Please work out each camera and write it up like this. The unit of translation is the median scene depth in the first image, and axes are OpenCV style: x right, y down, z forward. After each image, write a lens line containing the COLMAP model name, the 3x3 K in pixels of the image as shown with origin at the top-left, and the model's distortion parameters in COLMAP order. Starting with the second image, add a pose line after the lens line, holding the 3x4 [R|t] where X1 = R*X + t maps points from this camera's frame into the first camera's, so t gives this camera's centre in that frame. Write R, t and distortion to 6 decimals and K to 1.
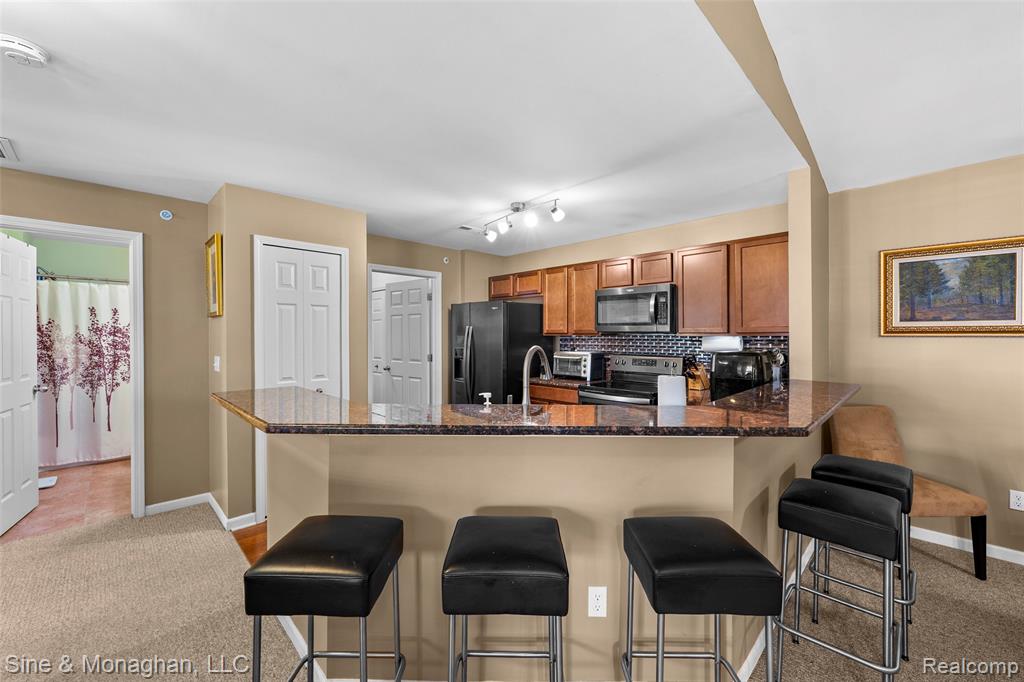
lens RADIAL K [[410.5, 0, 509.3], [0, 410.5, 335.9], [0, 0, 1]] dist [-0.001887, 0.000257]
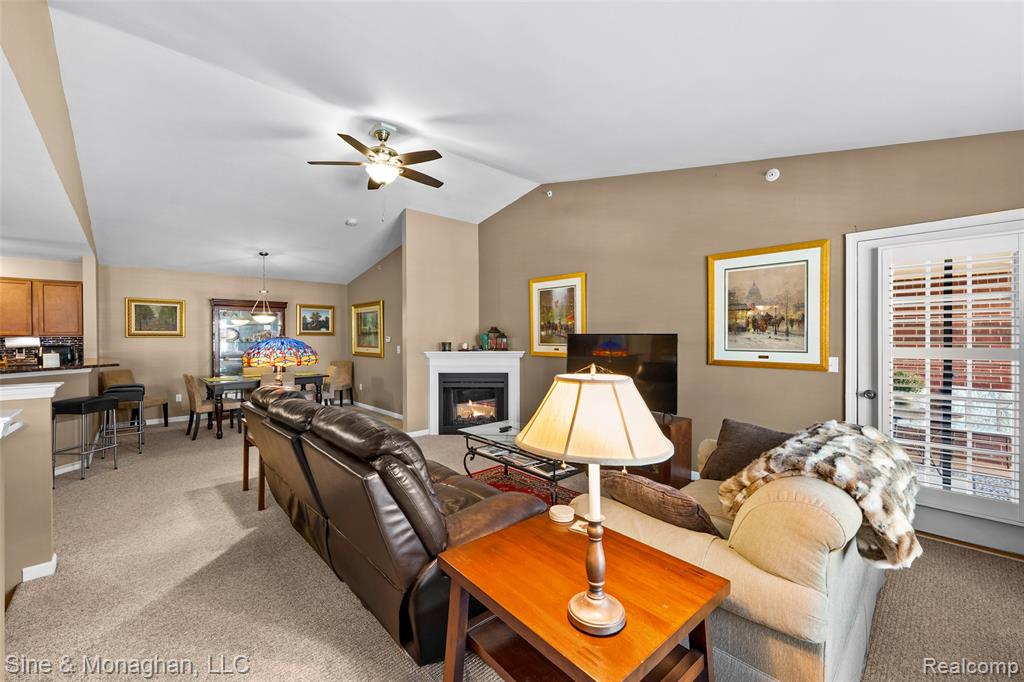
lens RADIAL K [[410.5, 0, 510.6], [0, 410.5, 340.1], [0, 0, 1]] dist [-0.001887, 0.000257]
pose [[0.027817, -0.007272, 0.999587, -1.049476], [0.003721, 0.999967, 0.007171, 0.006890], [-0.999606, 0.003520, 0.027843, -0.950575]]
